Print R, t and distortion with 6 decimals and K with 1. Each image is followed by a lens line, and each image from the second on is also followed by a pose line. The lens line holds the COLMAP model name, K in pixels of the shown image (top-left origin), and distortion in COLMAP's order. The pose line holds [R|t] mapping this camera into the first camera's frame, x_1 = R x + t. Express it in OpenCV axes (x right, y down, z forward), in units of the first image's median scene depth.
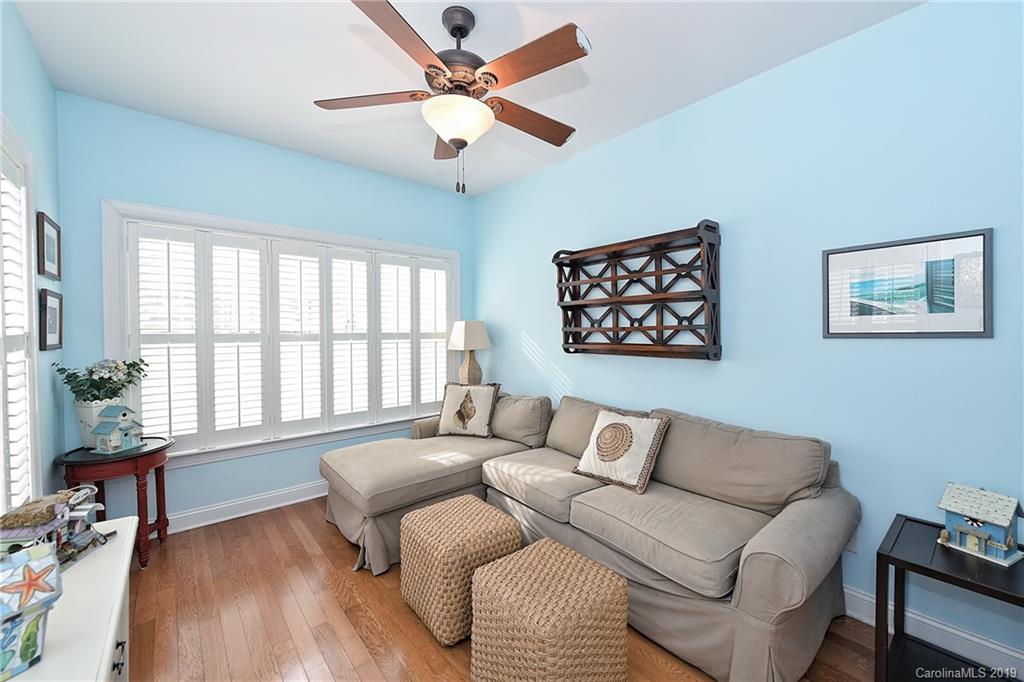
lens RADIAL K [[404.7, 0, 522.3], [0, 404.7, 336.6], [0, 0, 1]] dist [0.000337, -0.001365]
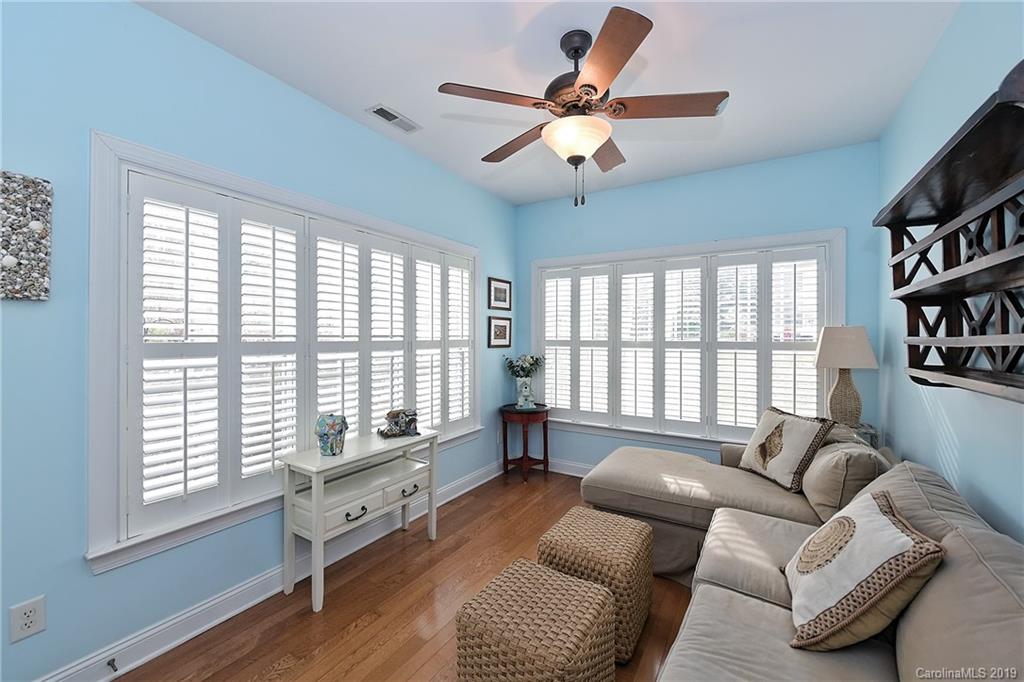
lens RADIAL K [[422.0, 0, 516.4], [0, 422.0, 337.3], [0, 0, 1]] dist [-0.007587, -0.000275]
pose [[0.286533, 0.005061, -0.958057, 0.539151], [-0.022151, 0.999754, -0.001343, -0.010184], [0.957814, 0.021607, 0.286575, 0.357547]]
